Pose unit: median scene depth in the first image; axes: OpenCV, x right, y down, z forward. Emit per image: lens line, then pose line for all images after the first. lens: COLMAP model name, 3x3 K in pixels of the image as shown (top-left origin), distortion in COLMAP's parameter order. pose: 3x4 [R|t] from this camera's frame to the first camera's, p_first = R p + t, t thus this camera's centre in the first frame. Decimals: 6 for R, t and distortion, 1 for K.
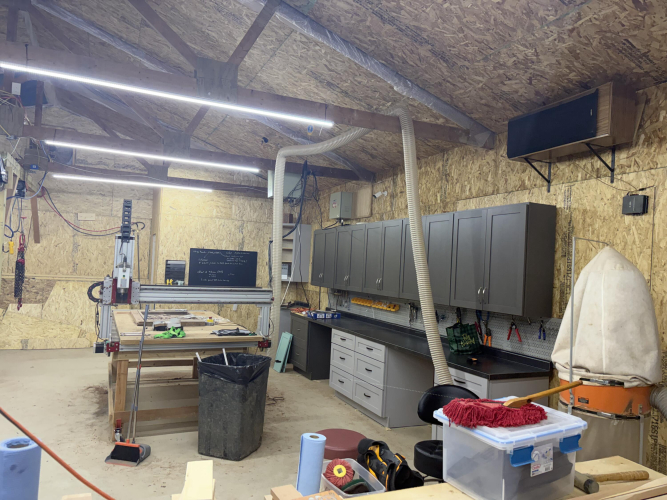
lens RADIAL K [[500.5, 0, 337.2], [0, 500.5, 254.5], [0, 0, 1]] dist [0.033332, -0.021649]
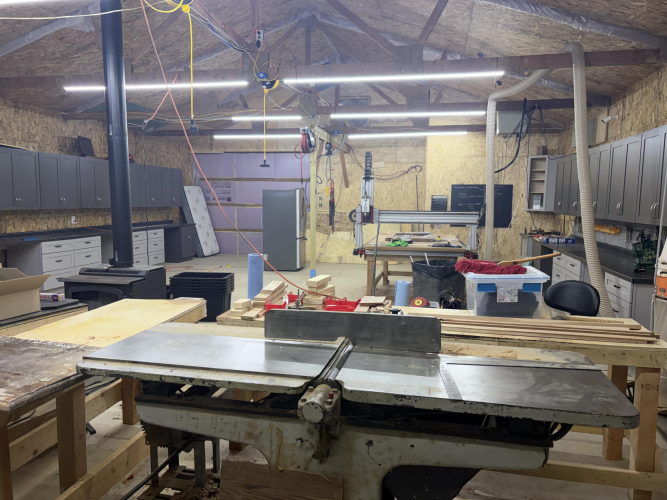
lens RADIAL K [[502.7, 0, 331.4], [0, 502.7, 251.2], [0, 0, 1]] dist [0.036210, -0.043726]
pose [[0.806265, 0.022161, -0.591139, 0.281130], [0.043257, 0.994414, 0.096277, 0.025069], [0.589971, -0.103196, 0.800803, -0.200299]]
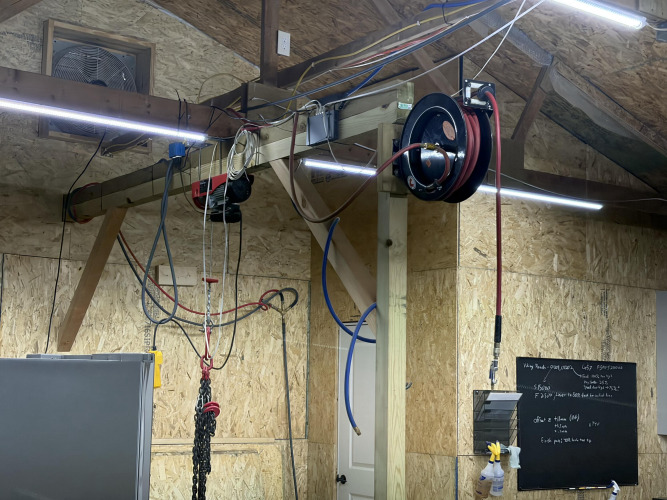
lens RADIAL K [[1062.6, 0, 325.8], [0, 1062.6, 263.9], [0, 0, 1]] dist [0.105348, 0.000000]
pose [[0.981215, -0.003501, 0.192887, -0.904376], [0.018699, 0.996854, -0.077024, -0.036300], [-0.192011, 0.079184, 0.978193, 0.360210]]
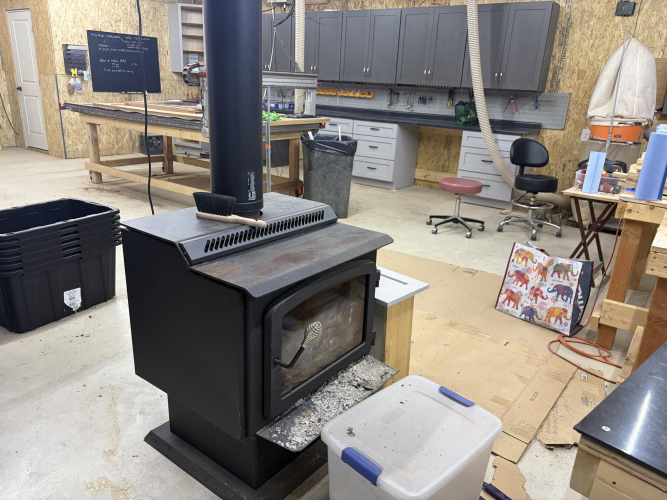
lens RADIAL K [[502.7, 0, 333.5], [0, 502.7, 255.5], [0, 0, 1]] dist [0.036210, -0.043726]
pose [[0.871939, -0.164047, 0.461315, -0.591447], [-0.019438, 0.929858, 0.367406, 0.028790], [-0.489229, -0.329322, 0.807590, -0.014536]]
